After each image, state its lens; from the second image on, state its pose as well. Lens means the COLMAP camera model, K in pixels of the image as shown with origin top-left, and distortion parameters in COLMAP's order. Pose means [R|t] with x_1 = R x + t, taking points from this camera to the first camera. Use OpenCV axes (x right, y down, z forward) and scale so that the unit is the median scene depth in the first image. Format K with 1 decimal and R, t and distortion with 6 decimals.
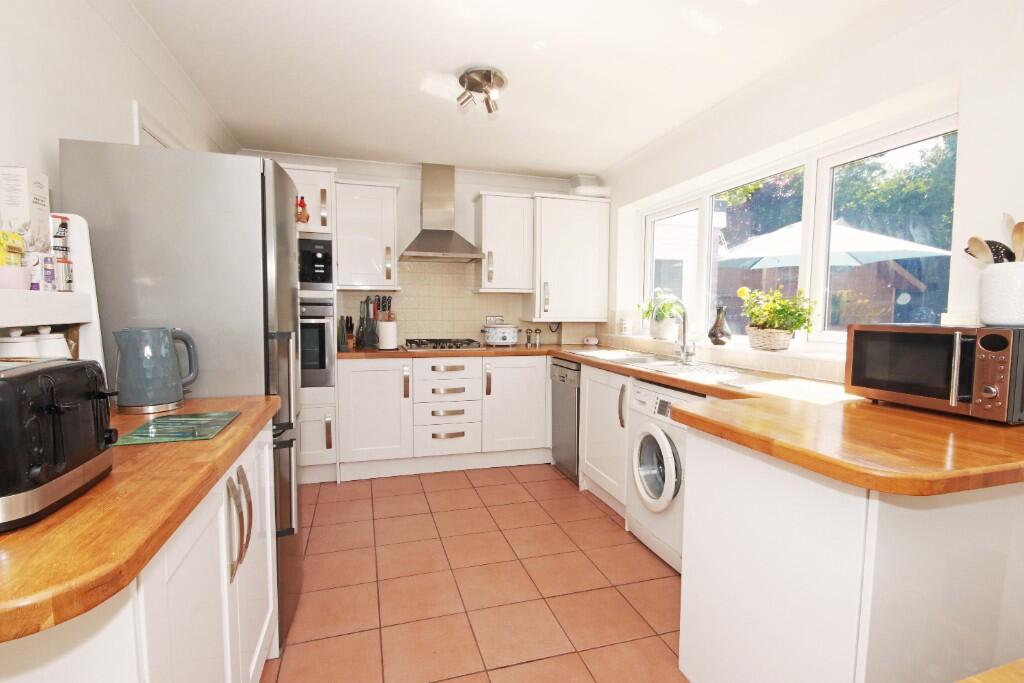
lens RADIAL K [[507.4, 0, 510.1], [0, 507.4, 345.7], [0, 0, 1]] dist [-0.000346, 0.000194]
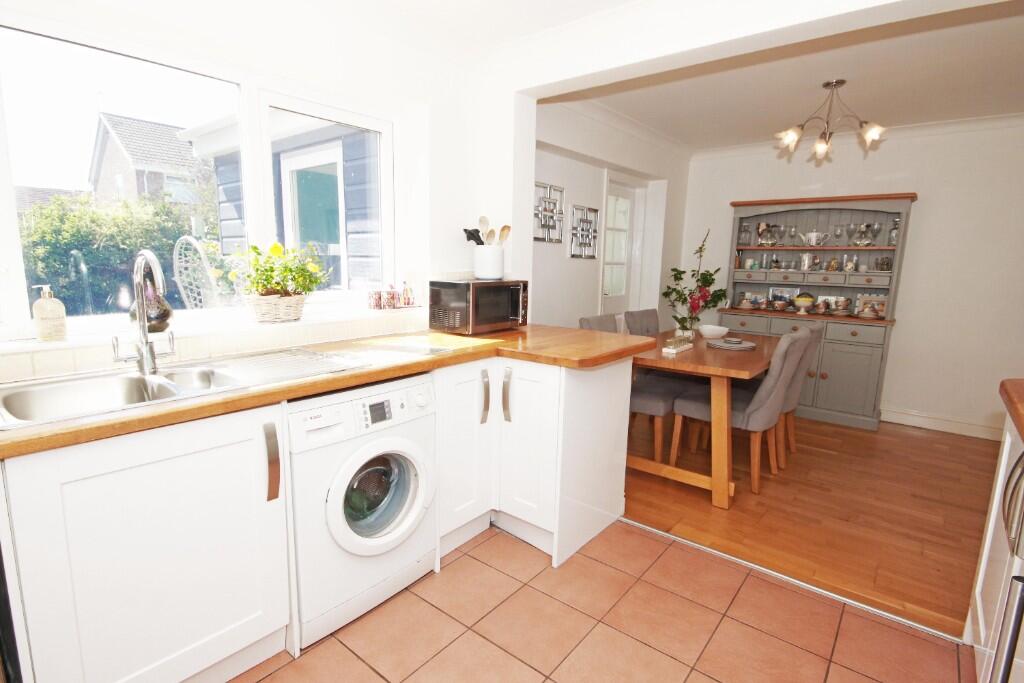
lens RADIAL K [[507.4, 0, 510.1], [0, 507.4, 345.7], [0, 0, 1]] dist [-0.000346, 0.000194]
pose [[-0.564591, -0.150852, 0.811468, -0.207190], [0.043010, 0.976443, 0.211446, -0.063691], [-0.824249, 0.154282, -0.544803, 0.657913]]
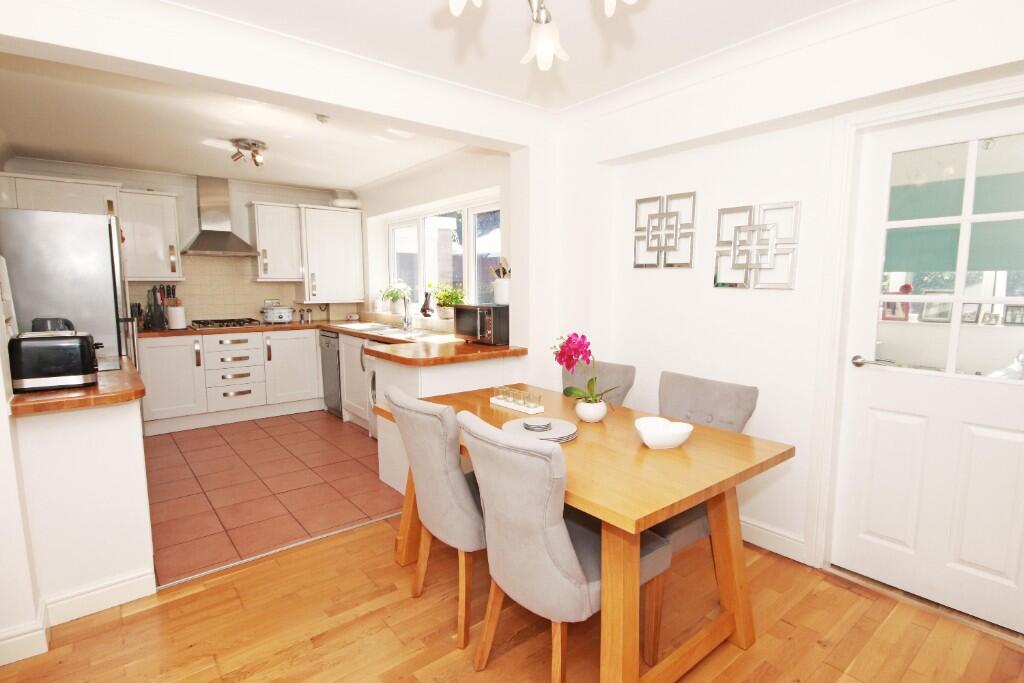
lens RADIAL K [[507.4, 0, 510.1], [0, 507.4, 345.7], [0, 0, 1]] dist [-0.000346, 0.000194]
pose [[0.922469, -0.054480, 0.382207, 0.031057], [0.035813, 0.997800, 0.055791, 0.007130], [-0.384405, -0.037777, 0.922391, -0.435084]]
